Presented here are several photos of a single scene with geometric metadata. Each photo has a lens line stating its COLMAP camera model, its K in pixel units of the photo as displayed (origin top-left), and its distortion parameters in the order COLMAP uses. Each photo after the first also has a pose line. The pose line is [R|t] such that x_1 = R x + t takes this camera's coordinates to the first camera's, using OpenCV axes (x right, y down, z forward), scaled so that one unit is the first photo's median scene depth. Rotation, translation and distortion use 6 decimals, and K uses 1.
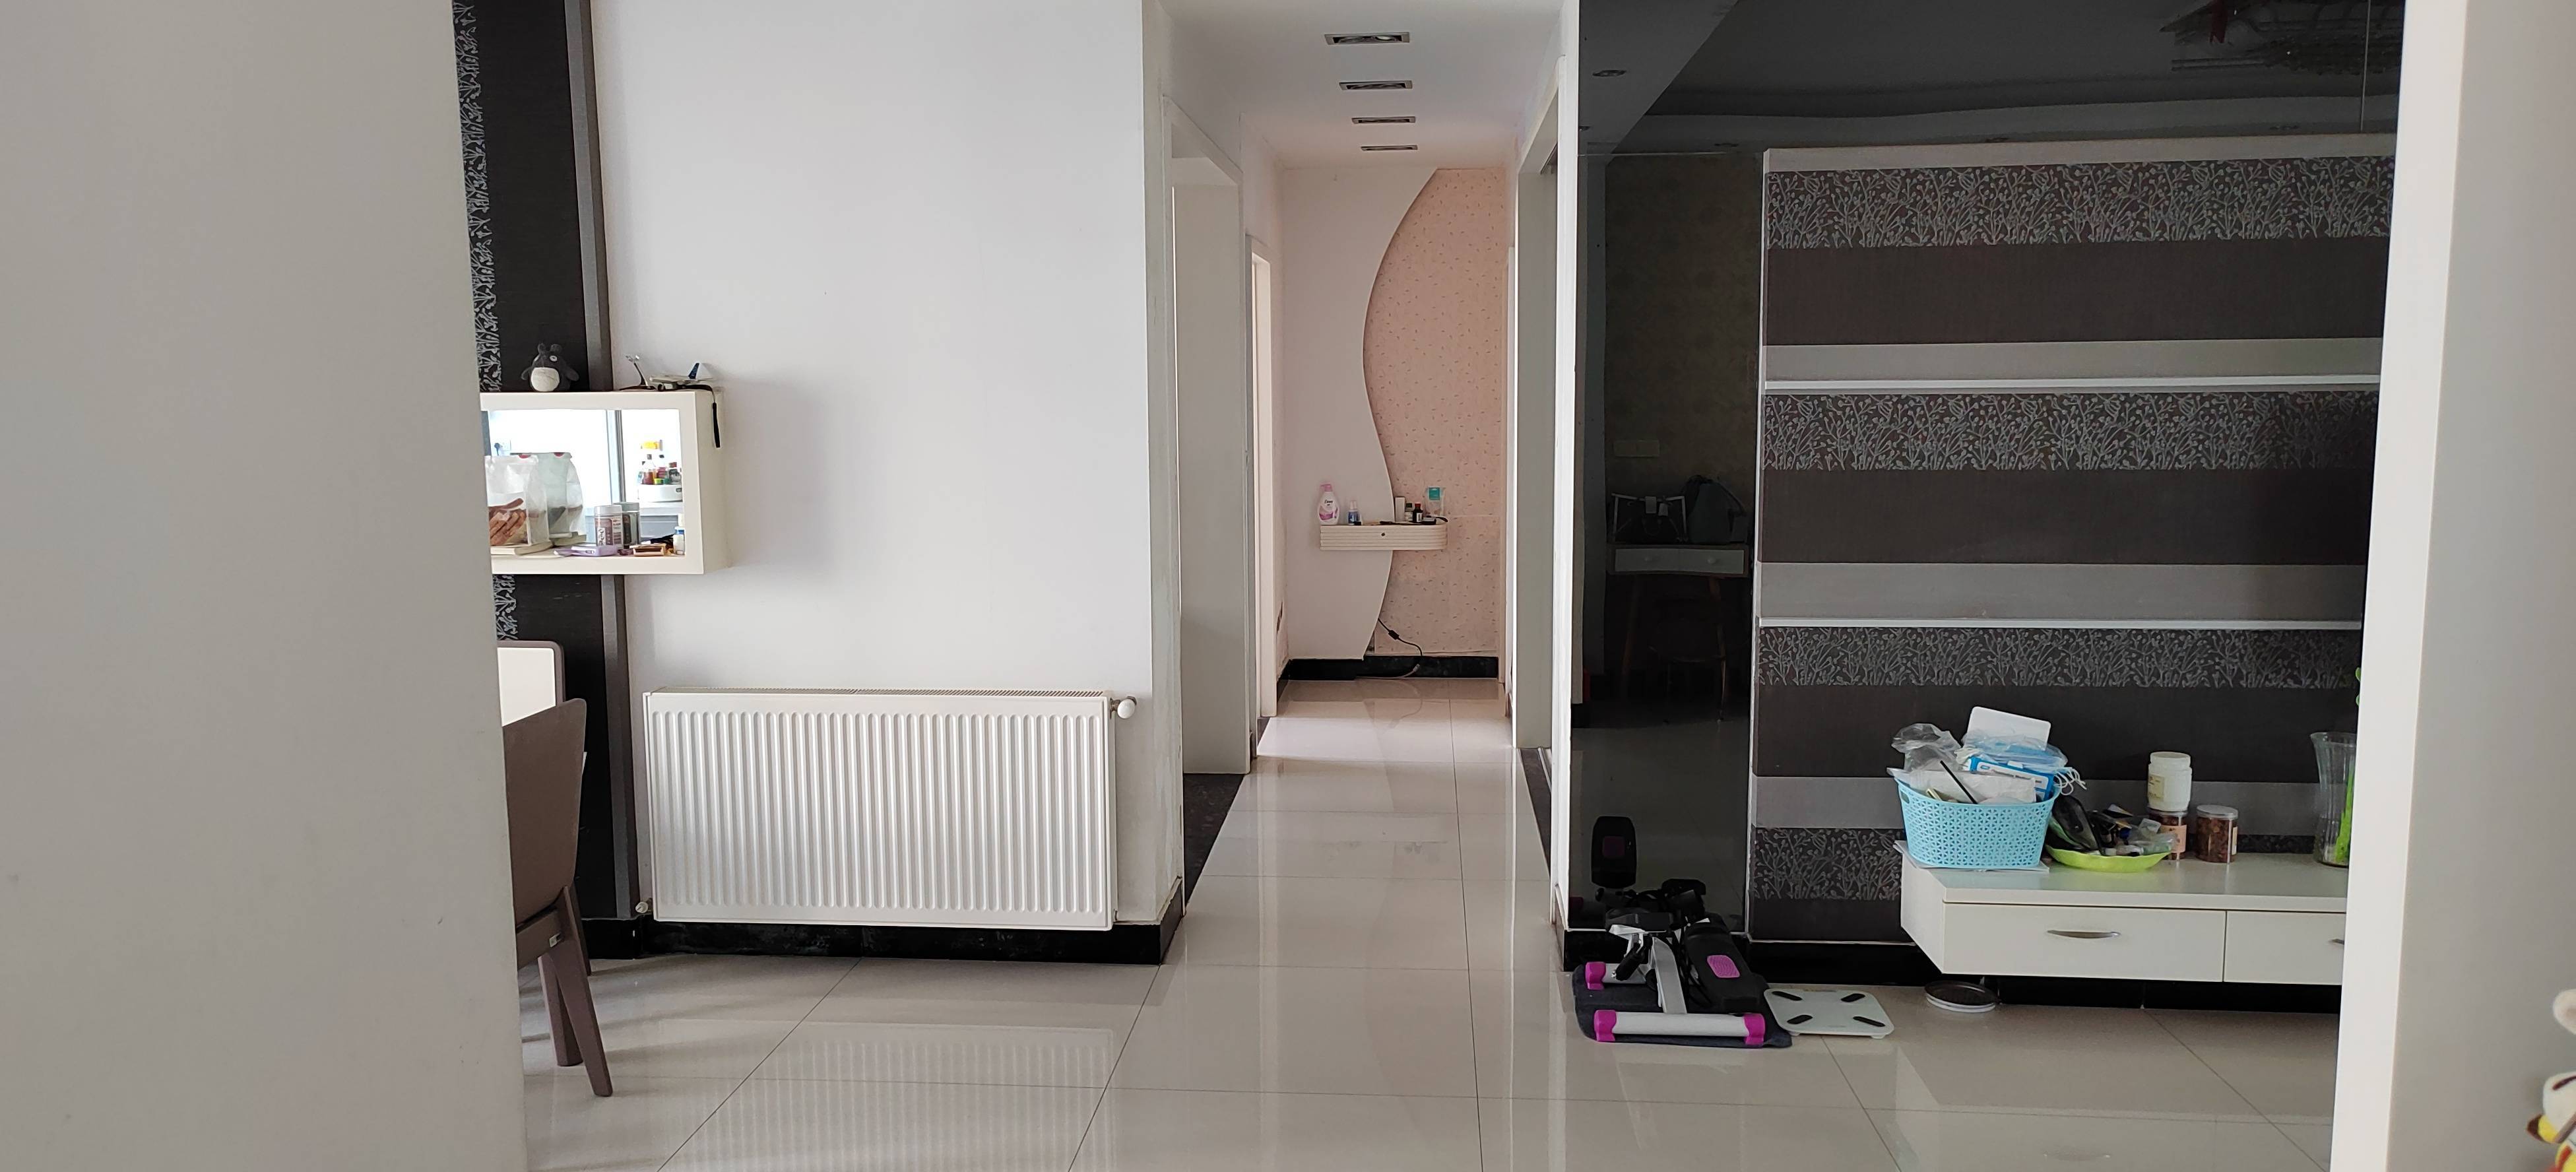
lens RADIAL K [[1768.0, 0, 1280.8], [0, 1768.0, 583.2], [0, 0, 1]] dist [0.026032, 0.006357]
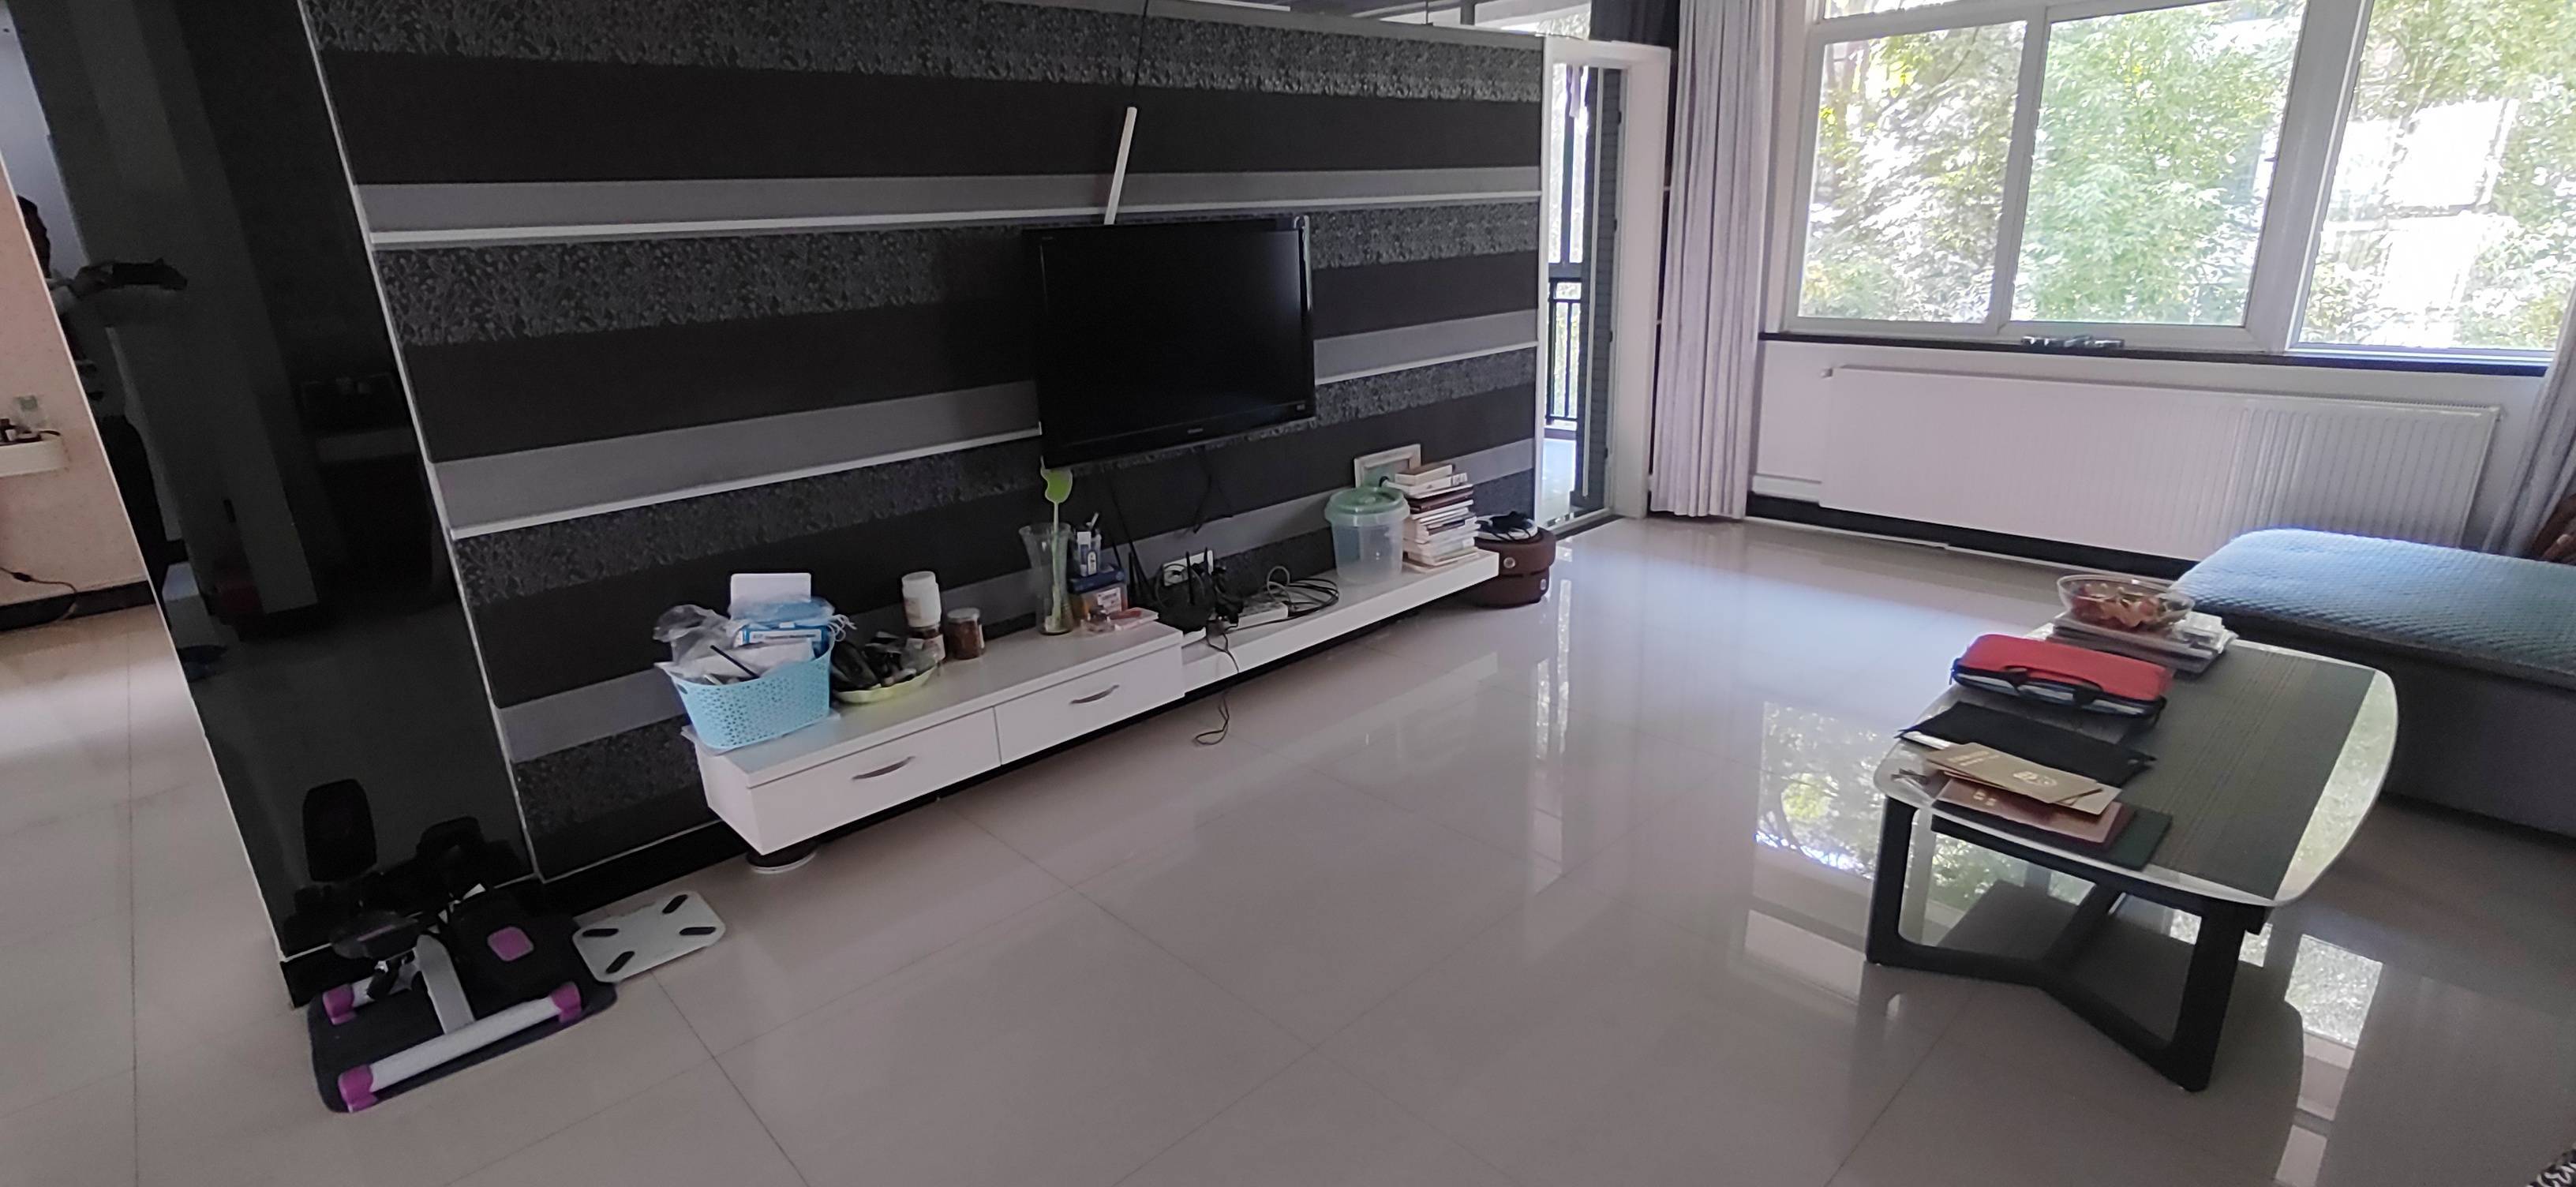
lens RADIAL K [[1194.8, 0, 1277.8], [0, 1194.8, 598.8], [0, 0, 1]] dist [0.006488, 0.000796]
pose [[0.673893, -0.247958, 0.695978, 0.135574], [0.127322, 0.966883, 0.221193, -0.024297], [-0.727776, -0.060447, 0.683146, 0.340810]]
